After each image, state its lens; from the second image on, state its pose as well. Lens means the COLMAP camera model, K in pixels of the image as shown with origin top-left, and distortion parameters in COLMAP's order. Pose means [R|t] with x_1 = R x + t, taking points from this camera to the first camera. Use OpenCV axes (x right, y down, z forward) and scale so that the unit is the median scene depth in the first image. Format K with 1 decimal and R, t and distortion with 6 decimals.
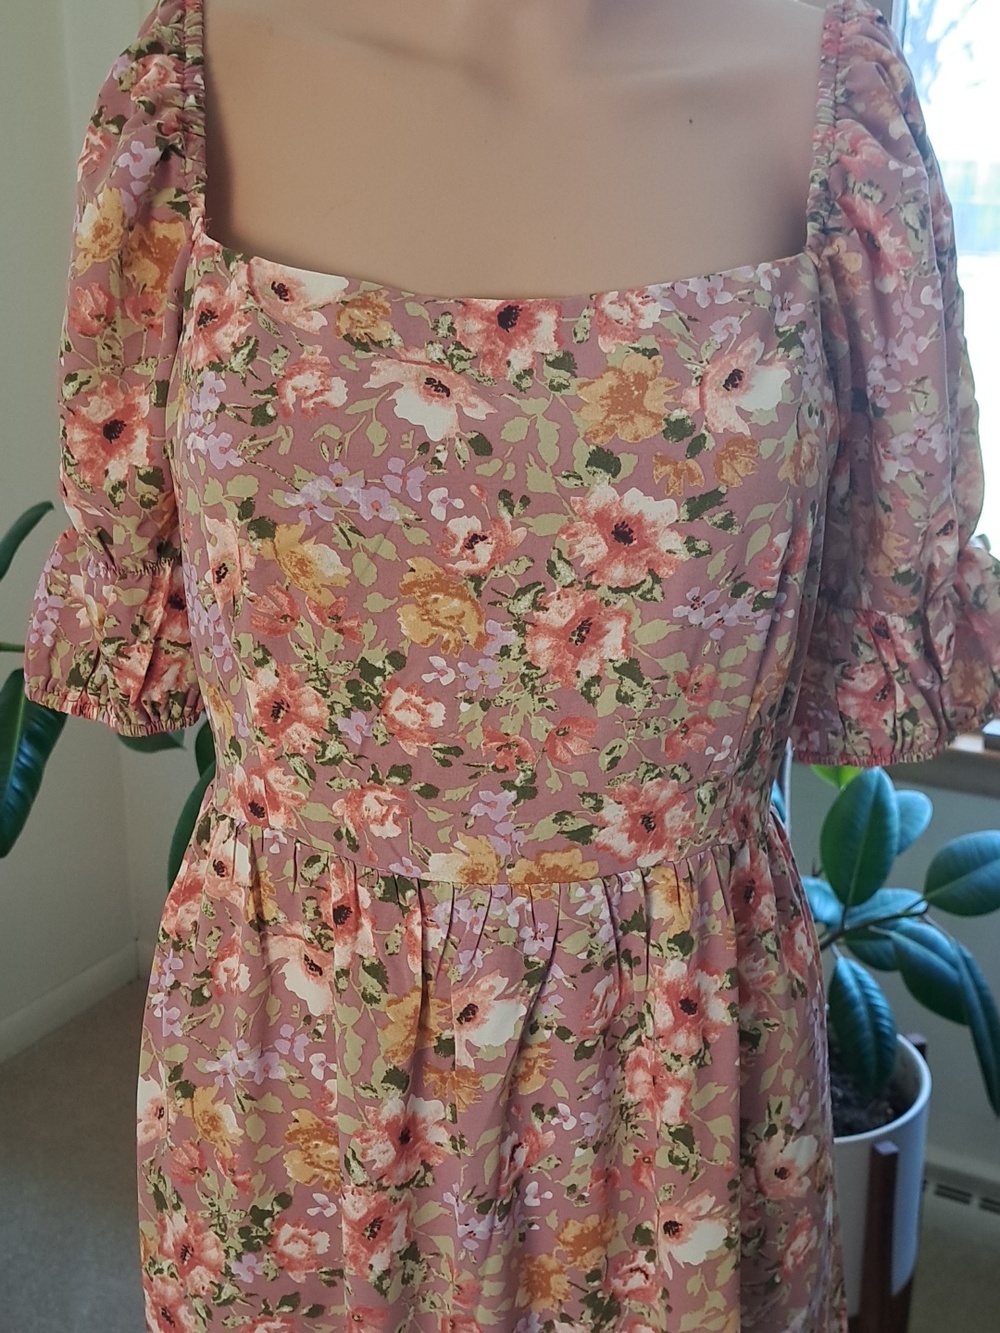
lens RADIAL K [[1502.2, 0, 503.6], [0, 1502.2, 672.9], [0, 0, 1]] dist [0.097794, -0.219353]
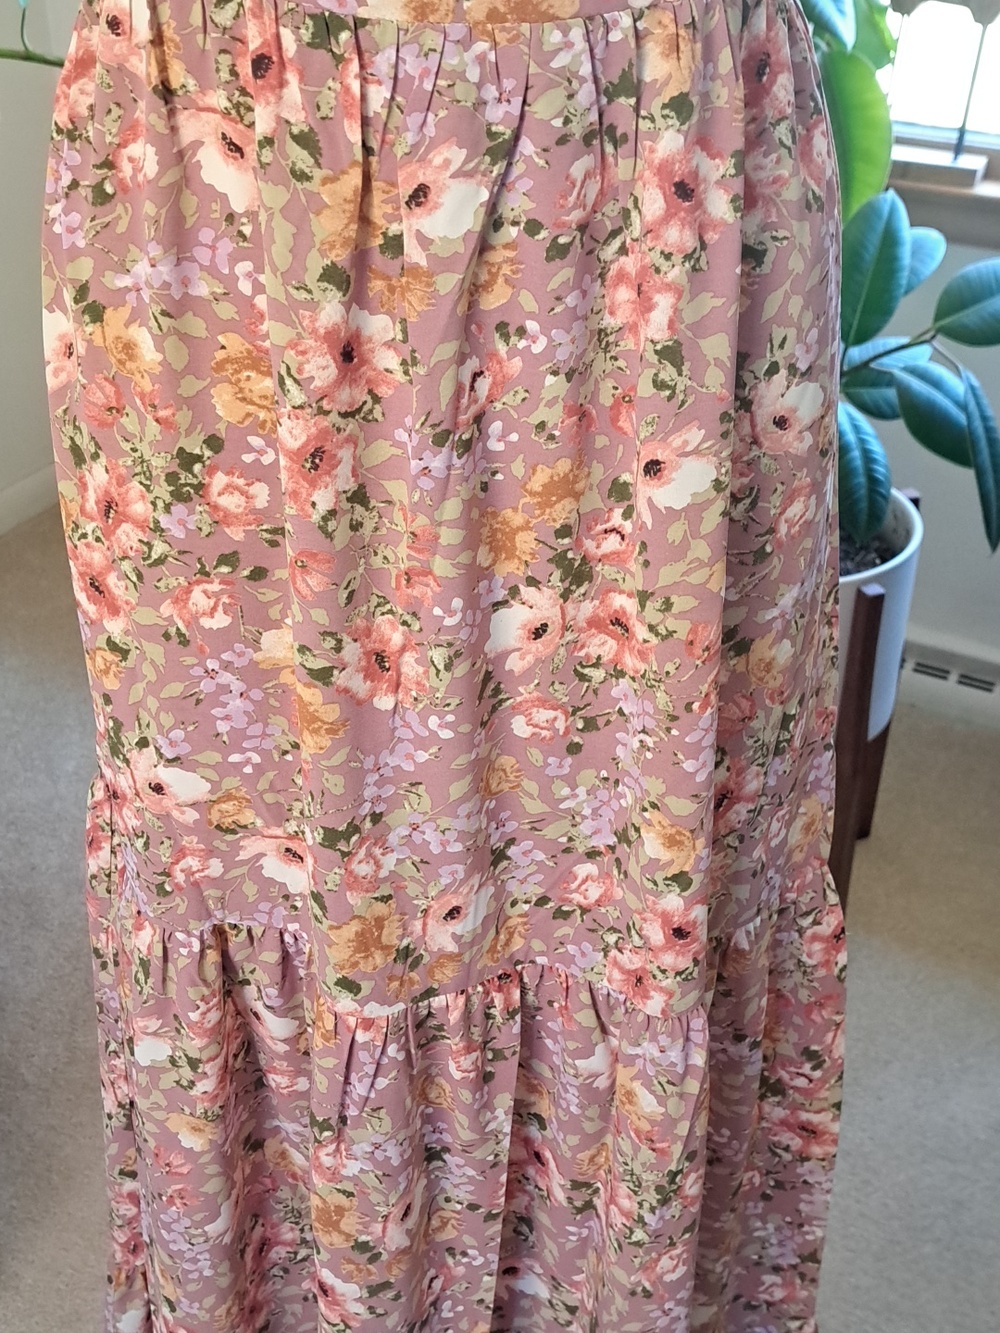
lens RADIAL K [[1409.1, 0, 473.0], [0, 1409.1, 722.6], [0, 0, 1]] dist [0.112026, -0.211975]
pose [[0.999882, 0.003284, -0.015008, 0.018794], [0.000379, 0.971313, 0.237803, 0.312583], [0.015359, -0.237781, 0.971197, 0.162324]]
